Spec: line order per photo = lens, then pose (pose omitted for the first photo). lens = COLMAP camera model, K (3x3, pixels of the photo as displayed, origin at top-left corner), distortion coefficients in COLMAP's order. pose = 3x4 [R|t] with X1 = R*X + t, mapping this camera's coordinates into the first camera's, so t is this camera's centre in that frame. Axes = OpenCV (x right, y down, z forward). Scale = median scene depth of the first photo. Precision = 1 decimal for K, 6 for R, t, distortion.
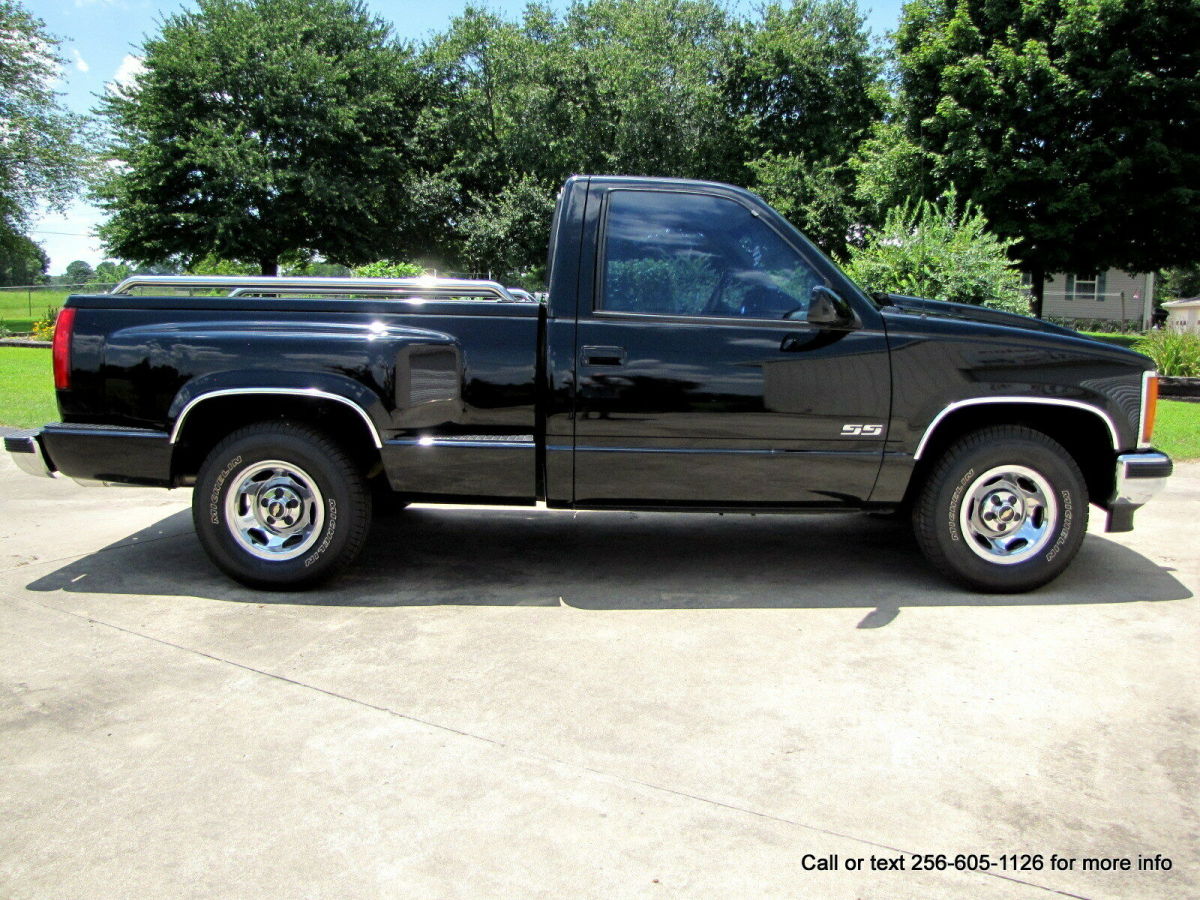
lens RADIAL K [[1010.1, 0, 597.3], [0, 1010.1, 444.2], [0, 0, 1]] dist [-0.149729, 0.104345]
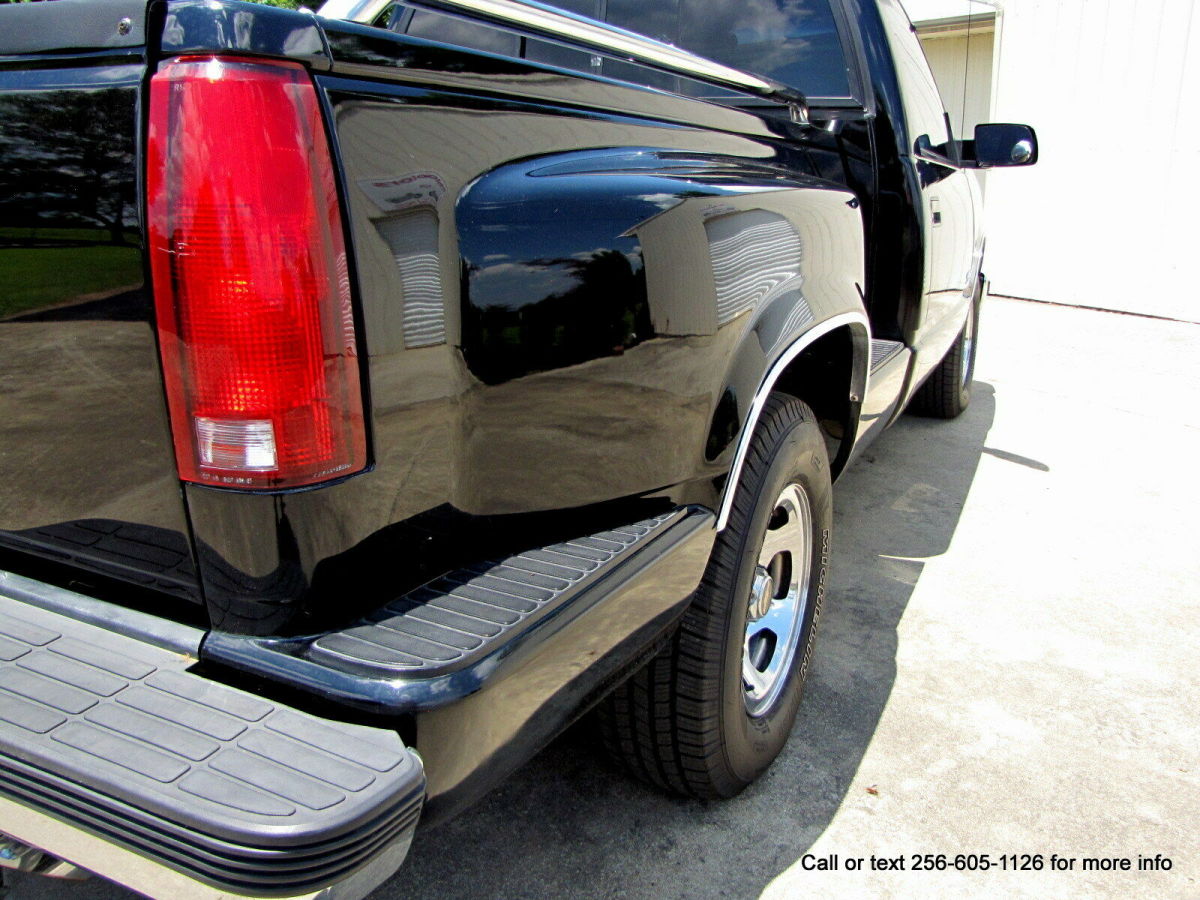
lens RADIAL K [[1010.1, 0, 623.5], [0, 1010.1, 438.8], [0, 0, 1]] dist [-0.149729, 0.104345]
pose [[0.415305, -0.249573, 0.874777, -0.772809], [0.103927, 0.968350, 0.226929, -0.117077], [-0.903726, -0.003332, 0.428099, 0.935064]]
